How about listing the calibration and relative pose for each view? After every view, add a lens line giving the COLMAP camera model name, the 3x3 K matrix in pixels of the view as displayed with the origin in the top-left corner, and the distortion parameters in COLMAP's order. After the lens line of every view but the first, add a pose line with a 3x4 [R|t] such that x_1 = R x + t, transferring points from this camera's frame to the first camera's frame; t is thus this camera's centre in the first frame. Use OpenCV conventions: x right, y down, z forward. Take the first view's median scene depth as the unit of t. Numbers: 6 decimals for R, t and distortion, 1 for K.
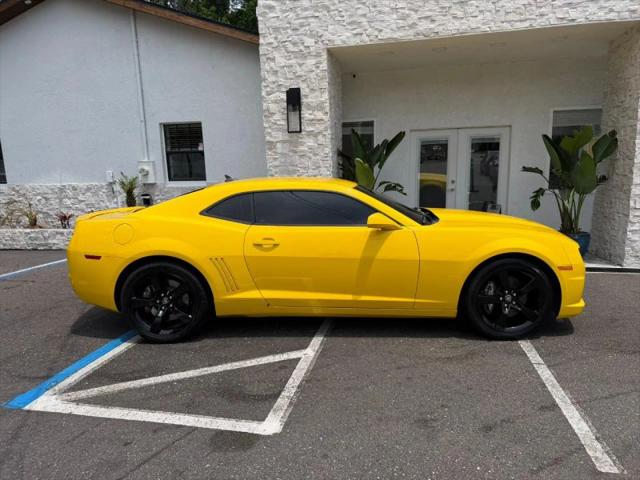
lens RADIAL K [[442.9, 0, 319.1], [0, 442.9, 244.1], [0, 0, 1]] dist [0.087655, -0.114543]
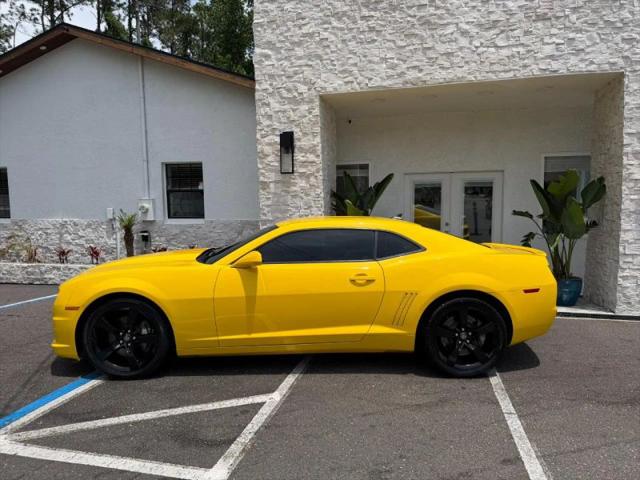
lens RADIAL K [[442.1, 0, 323.7], [0, 442.1, 242.5], [0, 0, 1]] dist [0.103985, -0.140742]
pose [[0.999723, 0.018484, -0.014599, 0.047113], [-0.019748, 0.995581, -0.091810, -0.001007], [0.012838, 0.092073, 0.995670, 0.000657]]
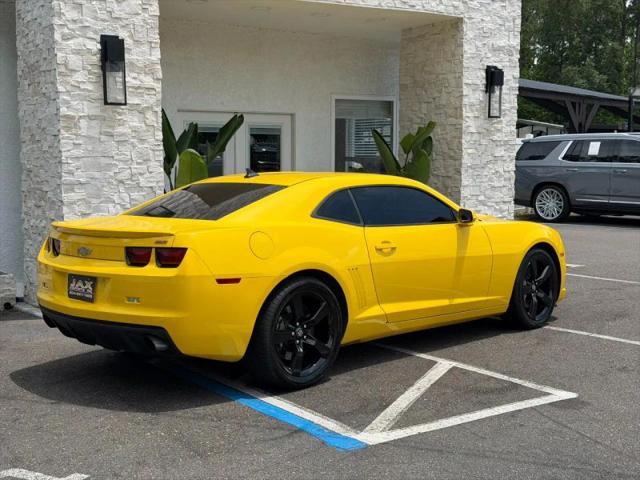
lens RADIAL K [[877.5, 0, 320.0], [0, 877.5, 240.0], [0, 0, 1]] dist [0.121827, -0.009709]
pose [[0.678289, -0.047110, 0.733284, -0.782399], [0.115472, 0.992377, -0.043056, 0.023163], [-0.725666, 0.113878, 0.678558, -0.026053]]
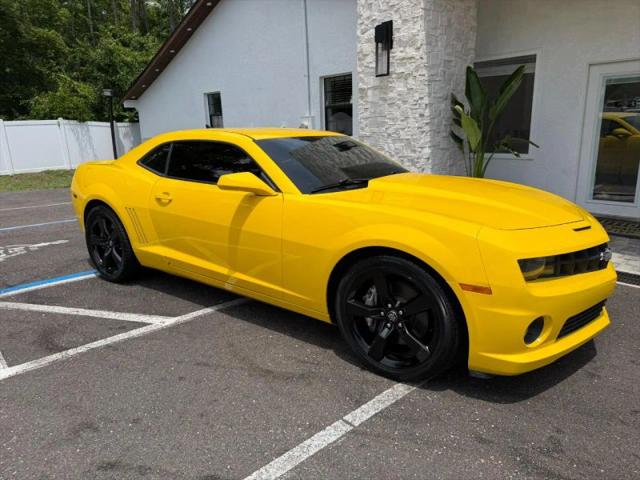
lens RADIAL K [[448.8, 0, 318.4], [0, 448.8, 244.1], [0, 0, 1]] dist [0.024529, -0.033628]
pose [[0.810122, 0.149274, -0.566939, 0.378723], [-0.098365, 0.987942, 0.119564, -0.027462], [0.577950, -0.041095, 0.815037, 0.226087]]
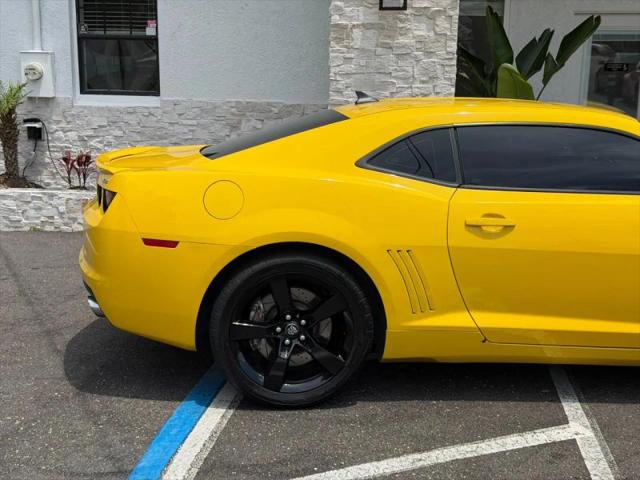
lens RADIAL K [[877.5, 0, 320.0], [0, 877.5, 240.0], [0, 0, 1]] dist [0.121827, -0.009709]
pose [[0.995665, 0.020327, 0.090767, -0.227893], [-0.021588, 0.999683, 0.012923, 0.004658], [-0.090476, -0.014827, 0.995788, -0.017788]]
